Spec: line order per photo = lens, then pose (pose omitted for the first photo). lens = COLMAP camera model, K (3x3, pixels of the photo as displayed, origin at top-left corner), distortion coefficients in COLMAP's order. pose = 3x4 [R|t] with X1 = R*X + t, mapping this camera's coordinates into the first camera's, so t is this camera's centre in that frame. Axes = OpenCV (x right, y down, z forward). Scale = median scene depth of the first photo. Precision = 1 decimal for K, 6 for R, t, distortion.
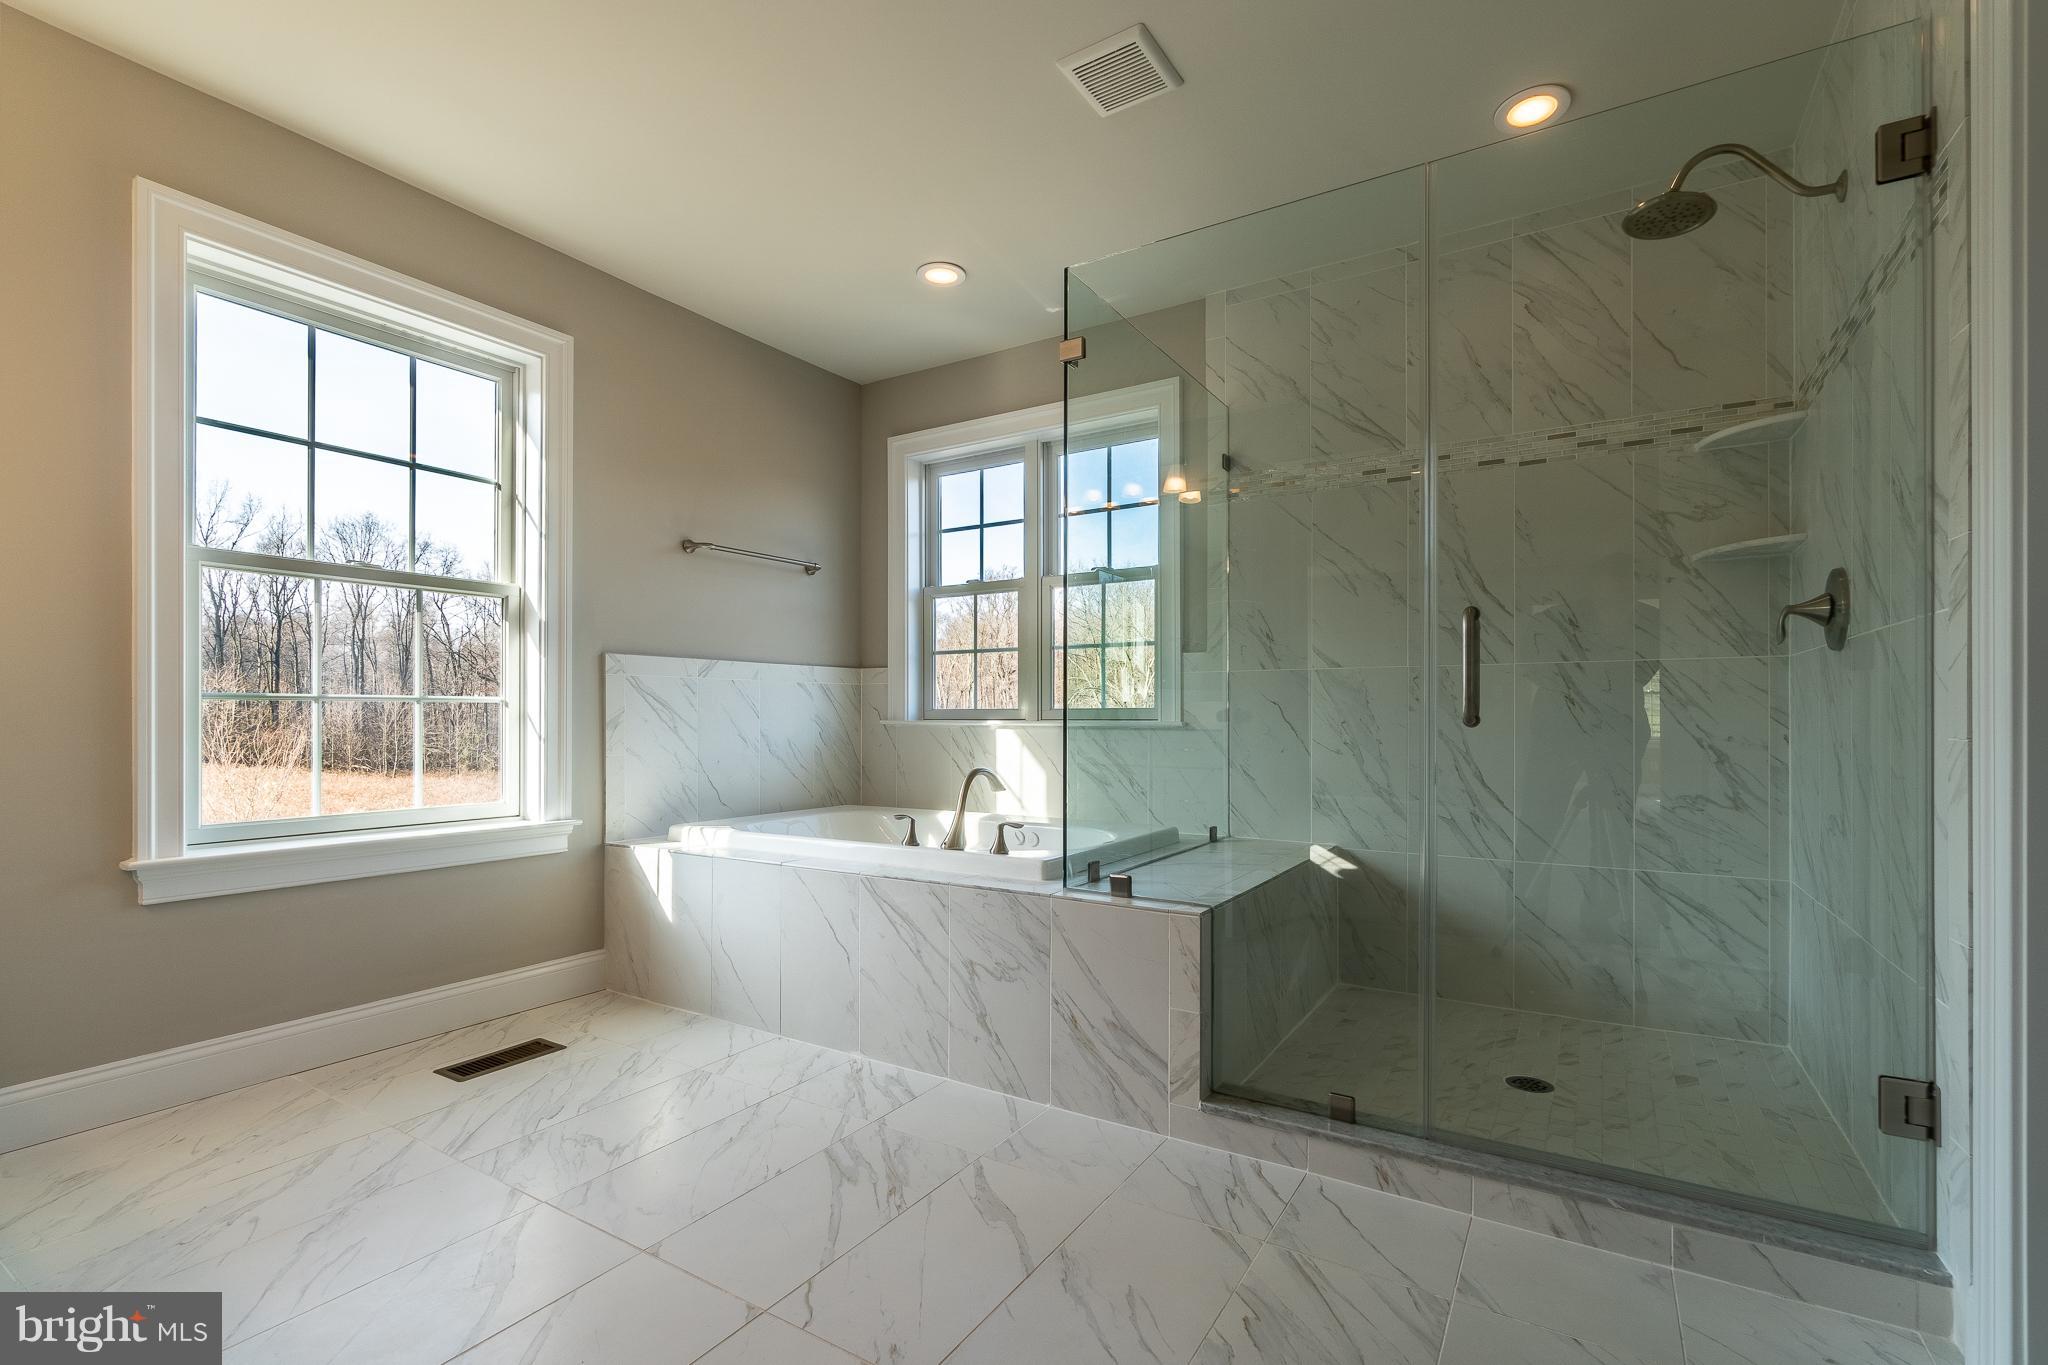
lens RADIAL K [[914.8, 0, 1026.3], [0, 914.8, 711.4], [0, 0, 1]] dist [-0.000303, 0.000004]
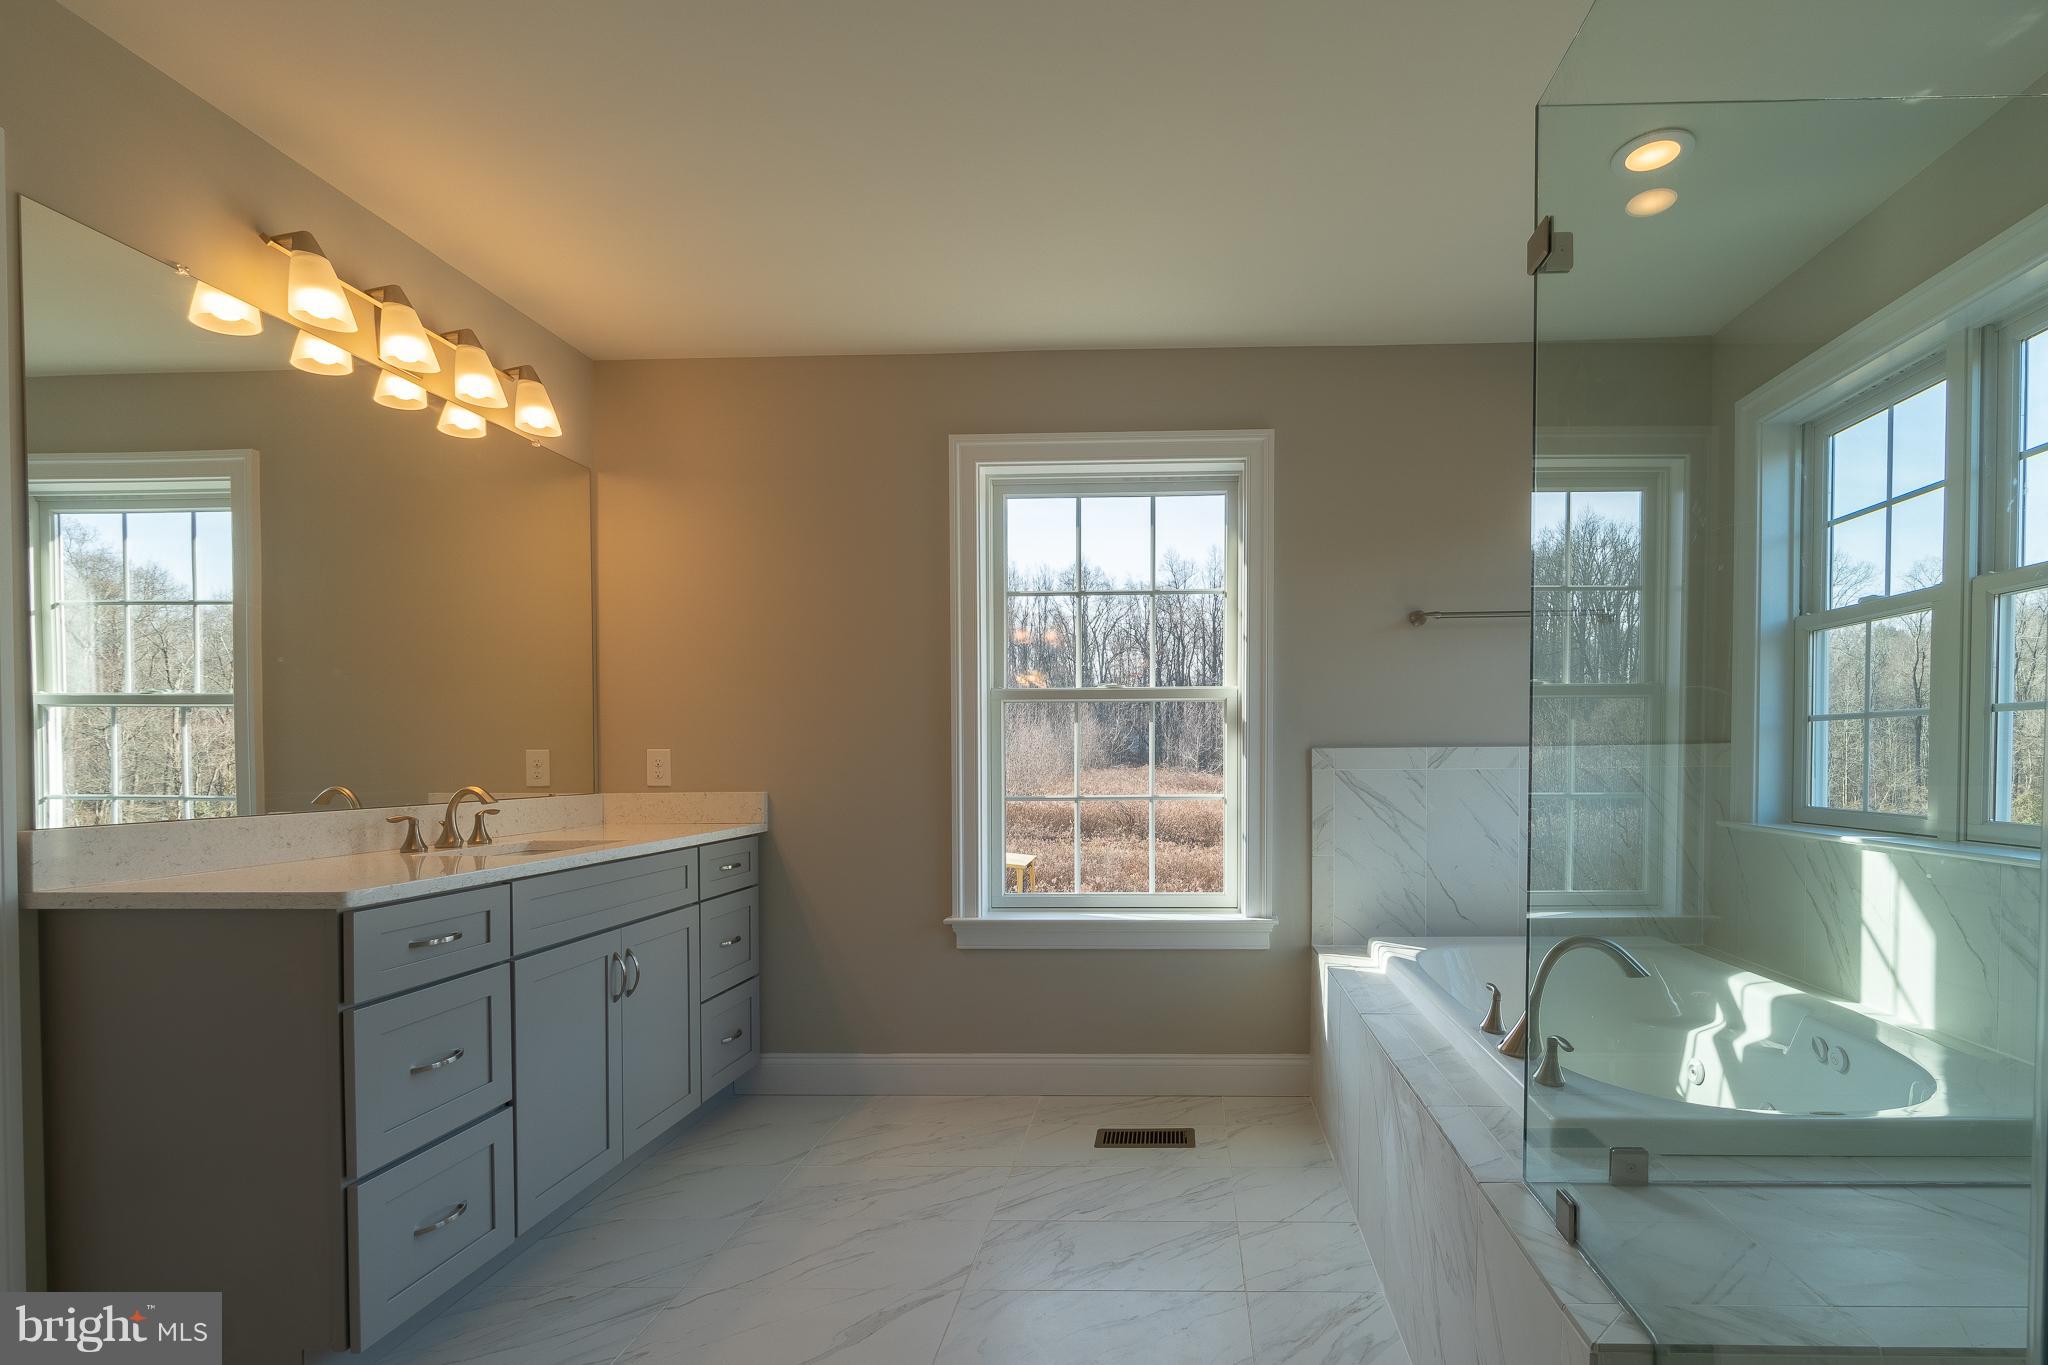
lens RADIAL K [[960.6, 0, 1152.9], [0, 960.6, 777.9], [0, 0, 1]] dist [-0.001339, -0.000150]
pose [[0.504897, 0.017068, -0.863011, 0.272545], [0.016452, 0.999433, 0.029391, -0.054806], [0.863023, -0.029038, 0.504329, 0.292108]]
